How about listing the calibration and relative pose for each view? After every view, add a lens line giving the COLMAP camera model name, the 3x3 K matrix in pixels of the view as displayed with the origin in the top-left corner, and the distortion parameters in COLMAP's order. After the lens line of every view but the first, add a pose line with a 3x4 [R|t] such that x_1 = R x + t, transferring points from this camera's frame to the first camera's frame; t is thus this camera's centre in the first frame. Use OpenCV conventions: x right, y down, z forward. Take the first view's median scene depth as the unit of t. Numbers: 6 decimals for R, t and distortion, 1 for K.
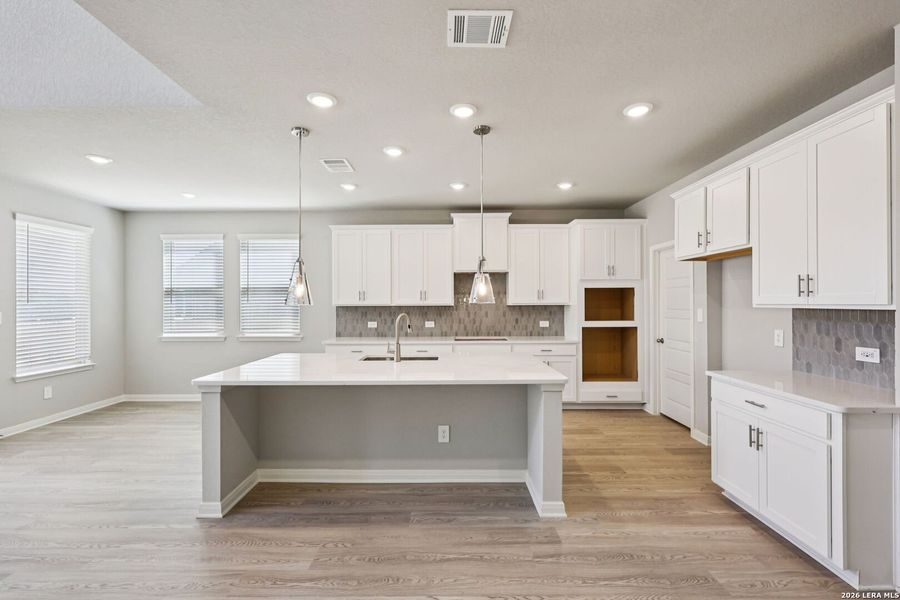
lens RADIAL K [[387.2, 0, 450.1], [0, 387.2, 301.9], [0, 0, 1]] dist [0.000870, 0.000243]
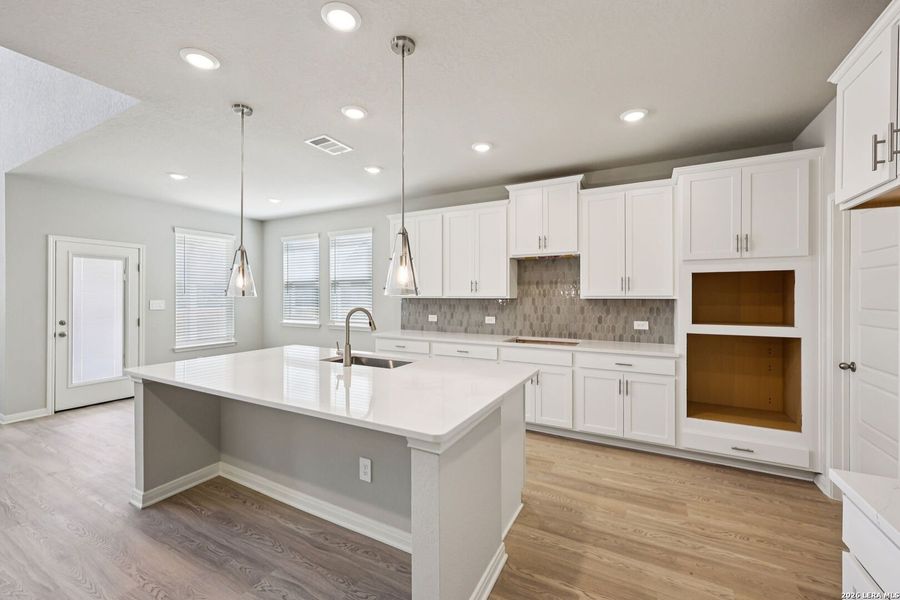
lens RADIAL K [[364.5, 0, 449.5], [0, 364.5, 296.2], [0, 0, 1]] dist [0.000225, 0.000046]
pose [[0.881945, 0.005349, -0.471322, 0.264006], [-0.002344, 0.999973, 0.006962, -0.000286], [0.471347, -0.005035, 0.881934, 0.262167]]
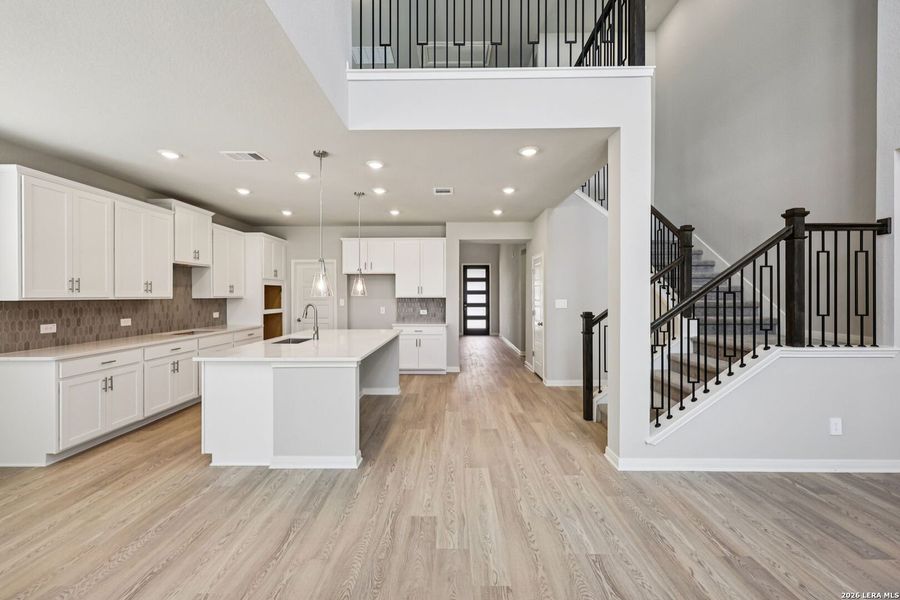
lens RADIAL K [[370.8, 0, 449.1], [0, 370.8, 296.6], [0, 0, 1]] dist [0.000525, -0.000006]
pose [[0.012000, 0.001106, 0.999927, -0.876953], [-0.000417, 0.999999, -0.001101, 0.004861], [-0.999928, -0.000404, 0.012000, 0.332116]]
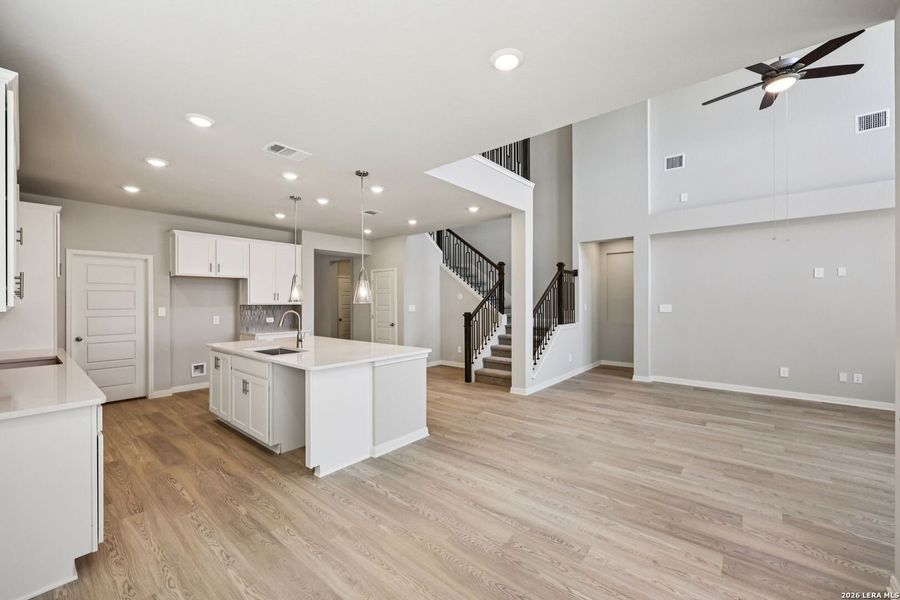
lens RADIAL K [[363.1, 0, 448.5], [0, 363.1, 299.9], [0, 0, 1]] dist [-0.000426, 0.000031]
pose [[-0.763923, 0.010682, 0.645219, -0.807525], [0.006076, 0.999938, -0.009360, 0.006368], [-0.645278, -0.003230, -0.763941, 1.003165]]
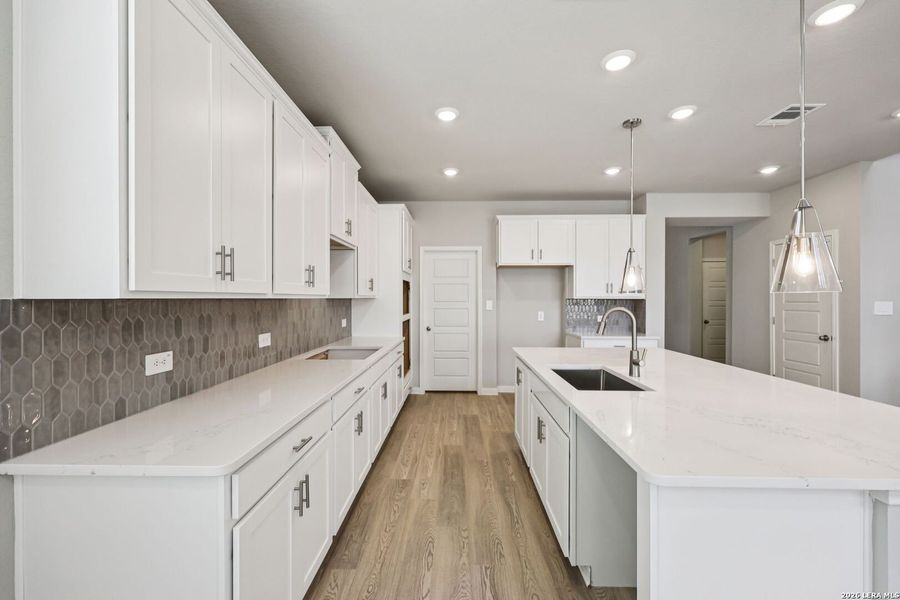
lens RADIAL K [[363.1, 0, 448.5], [0, 363.1, 299.9], [0, 0, 1]] dist [-0.000426, 0.000031]
pose [[0.023296, -0.000642, 0.999728, -0.499104], [-0.003242, 0.999994, 0.000718, 0.010928], [-0.999723, -0.003258, 0.023294, 0.827742]]
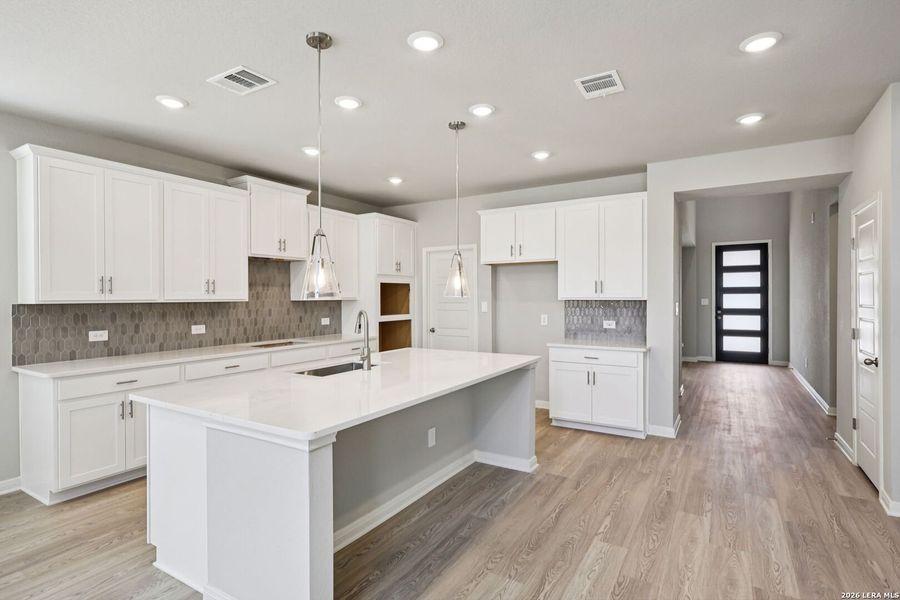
lens RADIAL K [[455.8, 0, 447.2], [0, 455.8, 299.3], [0, 0, 1]] dist [0.000669, -0.000261]
pose [[0.523068, -0.003045, 0.852286, -0.536330], [0.000404, 0.999994, 0.003325, 0.003032], [-0.852291, -0.001395, 0.523066, 0.227122]]
